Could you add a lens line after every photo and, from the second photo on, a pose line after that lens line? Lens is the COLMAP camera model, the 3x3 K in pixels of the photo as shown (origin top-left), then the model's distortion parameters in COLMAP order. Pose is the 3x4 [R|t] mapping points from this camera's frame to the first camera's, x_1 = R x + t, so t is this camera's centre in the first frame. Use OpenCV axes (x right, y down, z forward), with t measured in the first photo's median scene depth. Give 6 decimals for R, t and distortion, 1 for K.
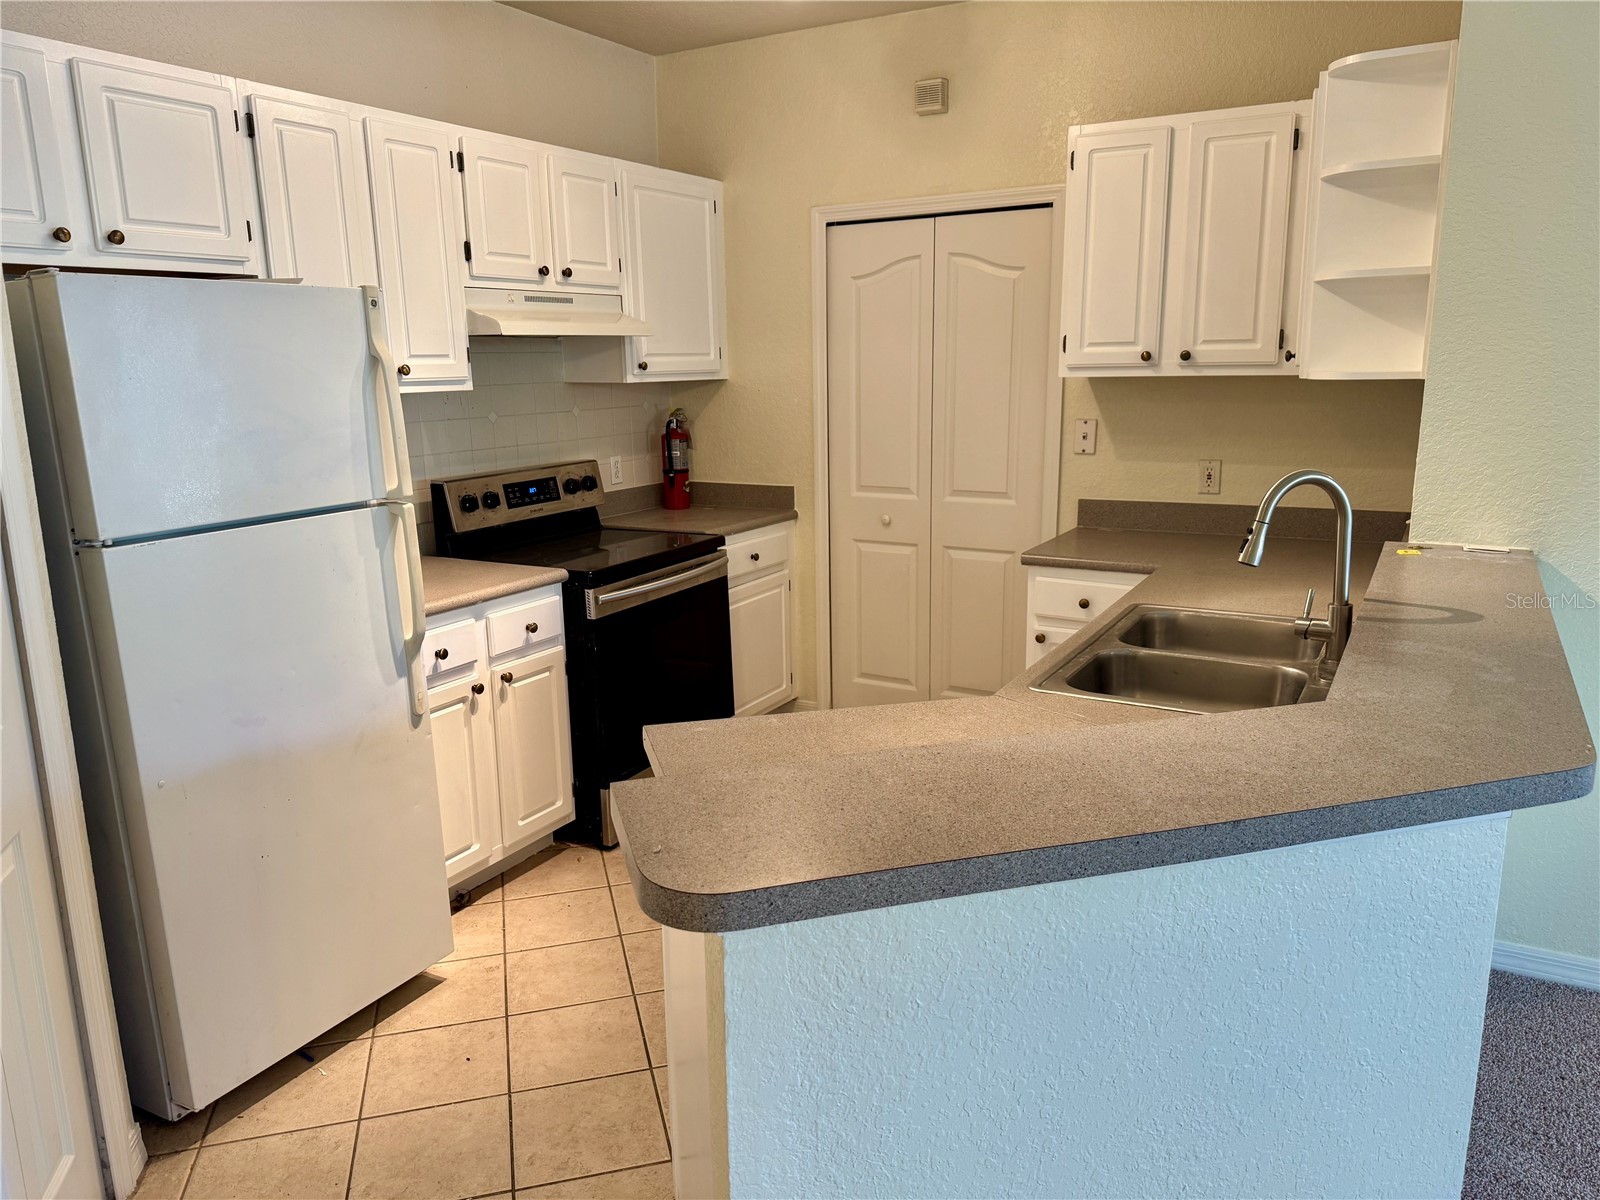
lens RADIAL K [[1118.9, 0, 794.3], [0, 1118.9, 632.4], [0, 0, 1]] dist [0.061385, -0.079155]
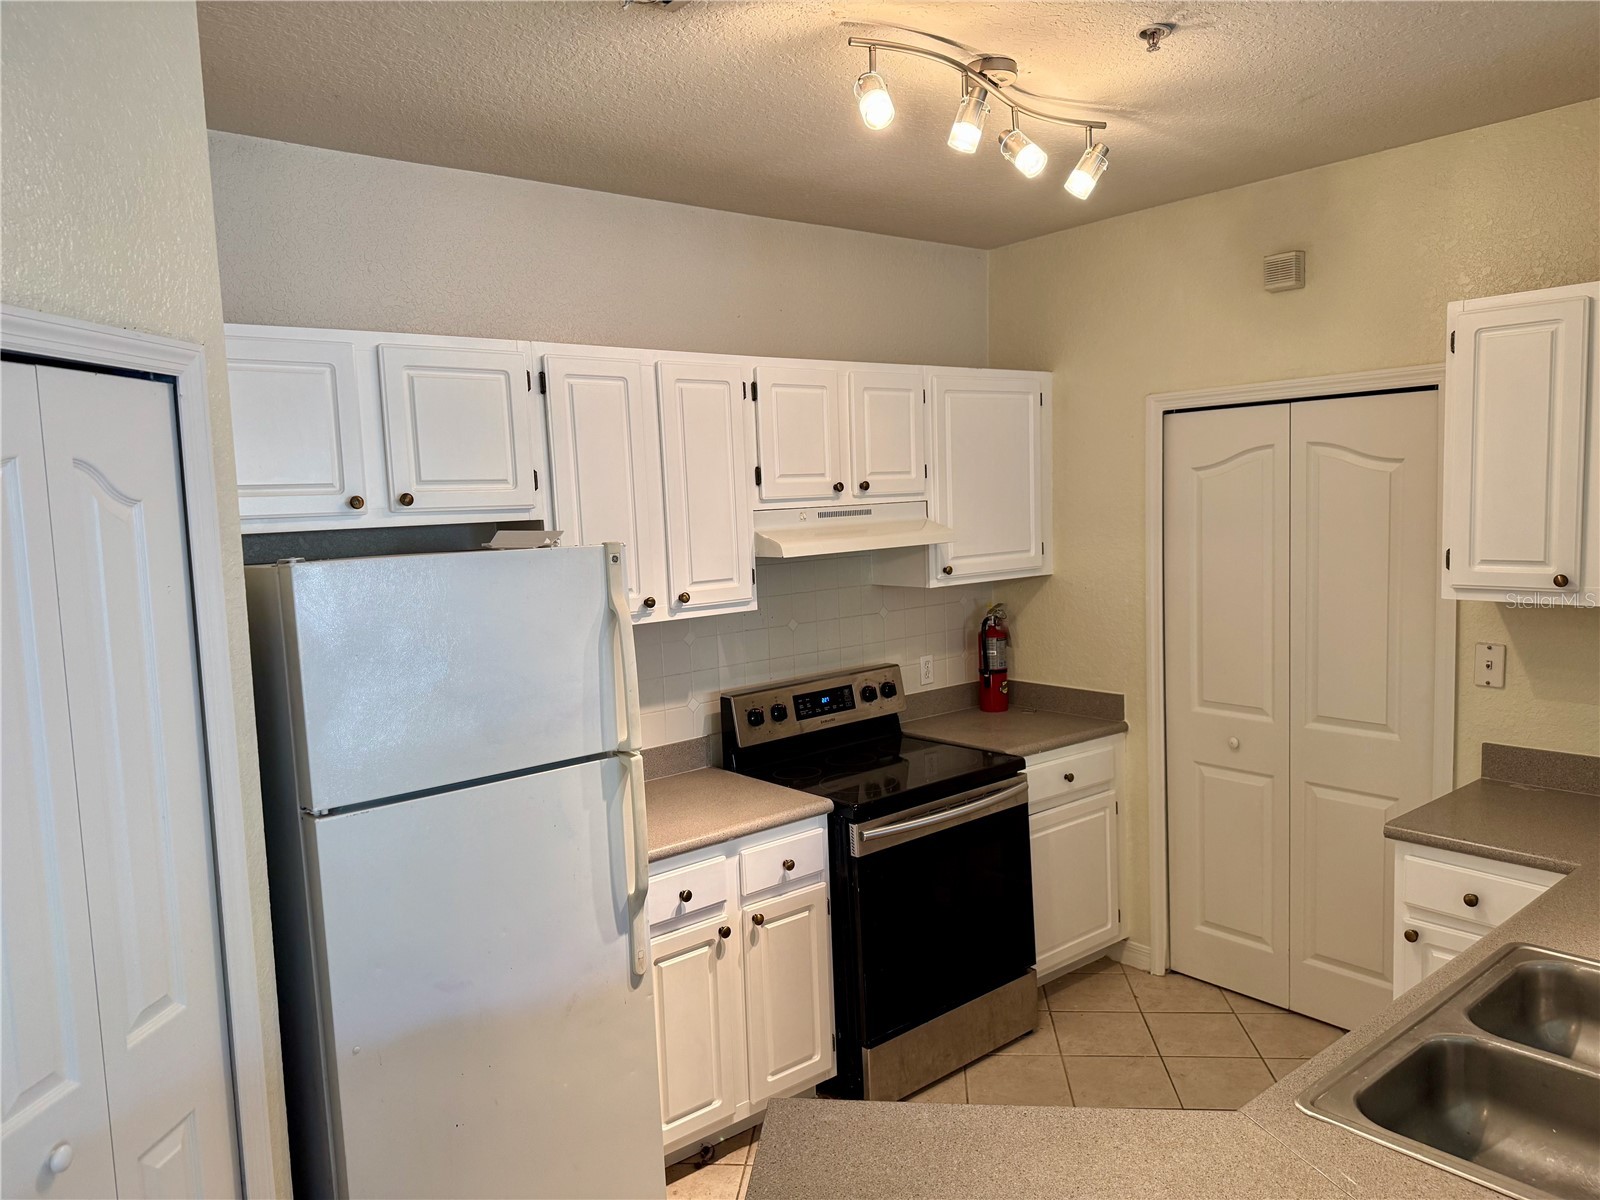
lens RADIAL K [[1118.9, 0, 836.9], [0, 1118.9, 591.6], [0, 0, 1]] dist [0.061385, -0.079155]
pose [[0.935756, 0.017203, -0.352228, 0.119522], [-0.061527, 0.991455, -0.115032, -0.116440], [0.347239, 0.129313, 0.928818, 0.107738]]
